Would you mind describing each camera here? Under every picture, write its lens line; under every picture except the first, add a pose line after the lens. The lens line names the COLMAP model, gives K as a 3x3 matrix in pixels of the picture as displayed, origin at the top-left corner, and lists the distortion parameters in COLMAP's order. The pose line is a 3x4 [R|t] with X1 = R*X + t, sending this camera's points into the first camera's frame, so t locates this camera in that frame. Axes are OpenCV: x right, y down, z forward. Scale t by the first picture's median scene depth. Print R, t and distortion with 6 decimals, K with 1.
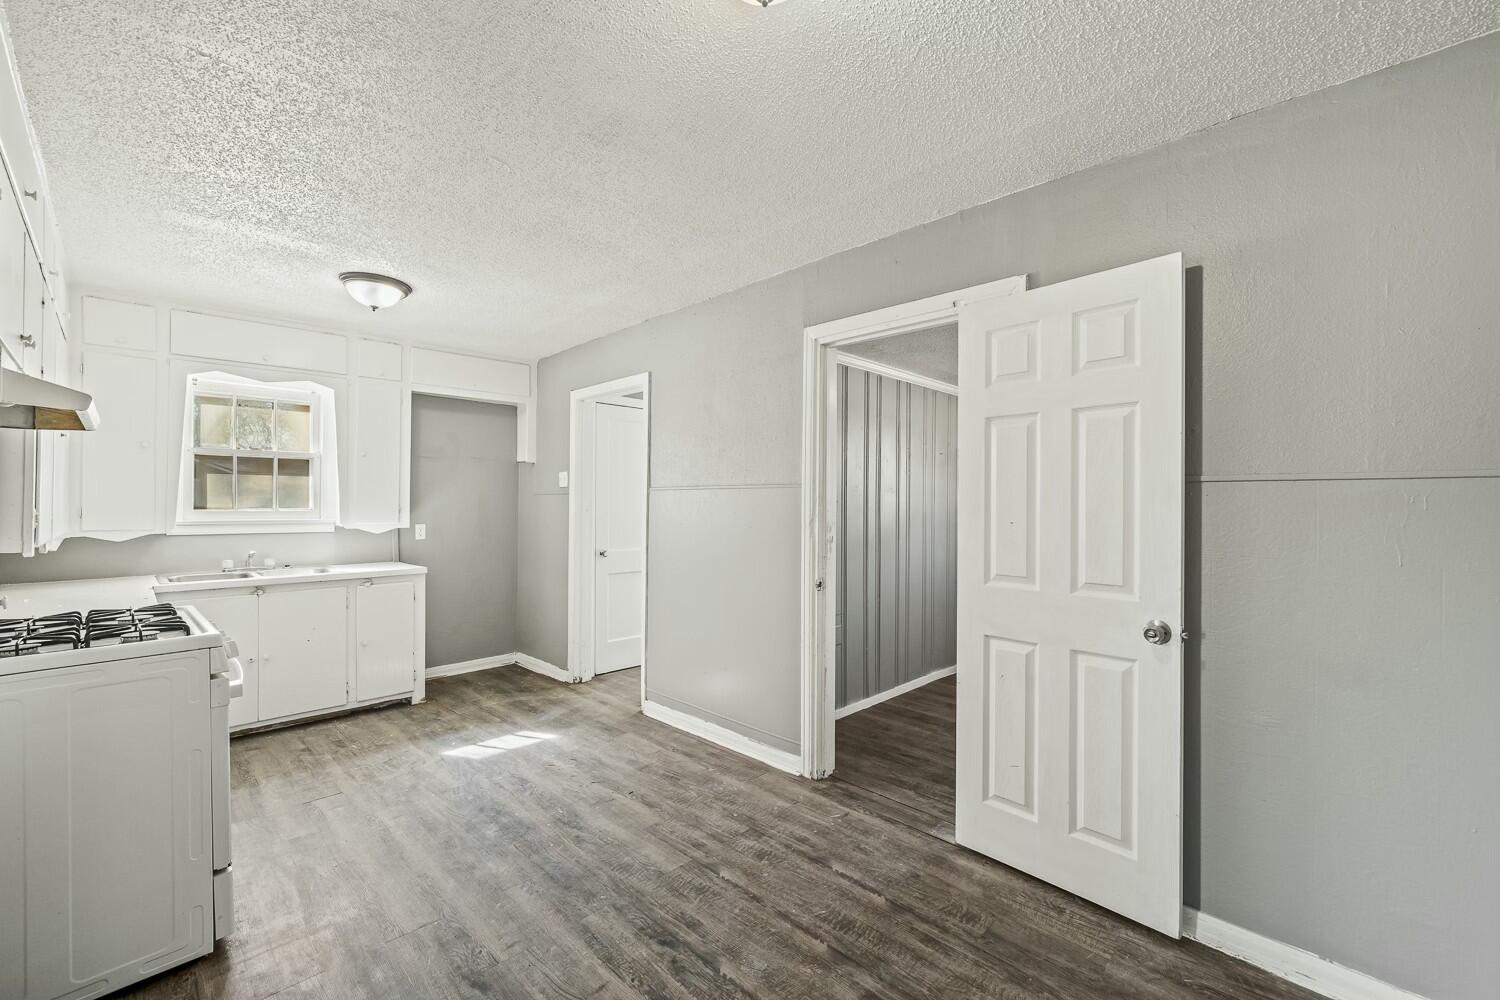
lens RADIAL K [[636.0, 0, 748.2], [0, 636.0, 503.4], [0, 0, 1]] dist [-0.003109, 0.002342]
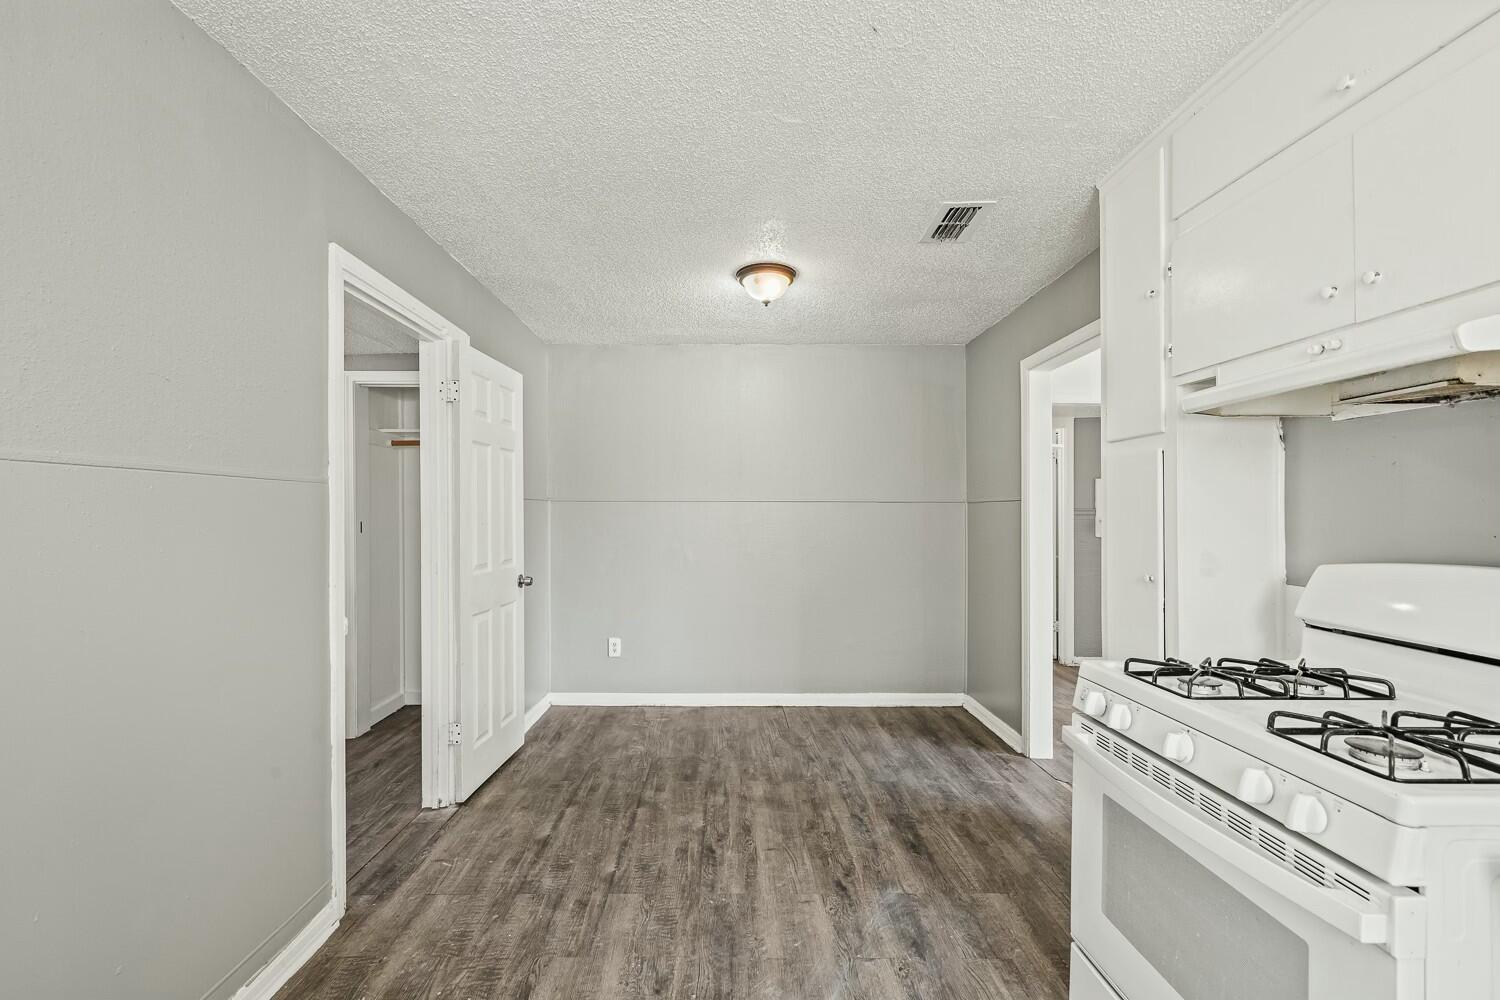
lens RADIAL K [[642.7, 0, 738.0], [0, 642.7, 504.7], [0, 0, 1]] dist [0.001249, -0.000714]
pose [[-0.713222, 0.003988, 0.700927, -0.565395], [0.001000, 0.999989, -0.004672, -0.000628], [-0.700938, -0.002631, -0.713218, 0.987676]]
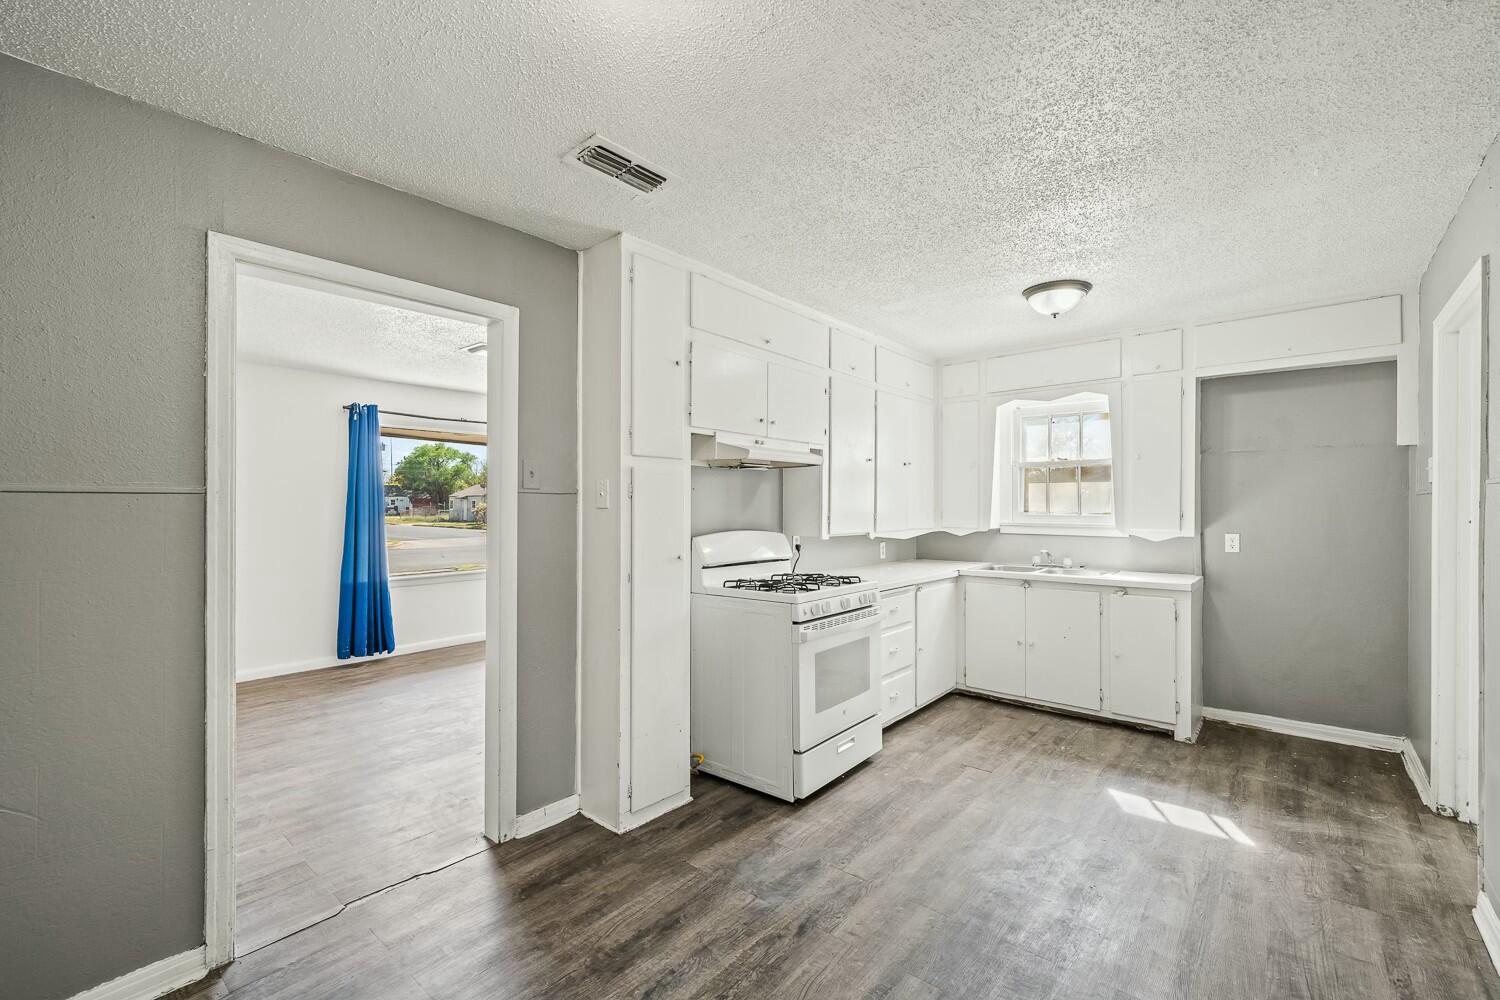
lens RADIAL K [[642.7, 0, 739.1], [0, 642.7, 502.2], [0, 0, 1]] dist [0.001249, -0.000714]
pose [[0.065821, -0.006558, -0.997810, 0.350524], [-0.000635, 0.999978, -0.006615, -0.003227], [0.997831, 0.001069, 0.065815, 0.387131]]
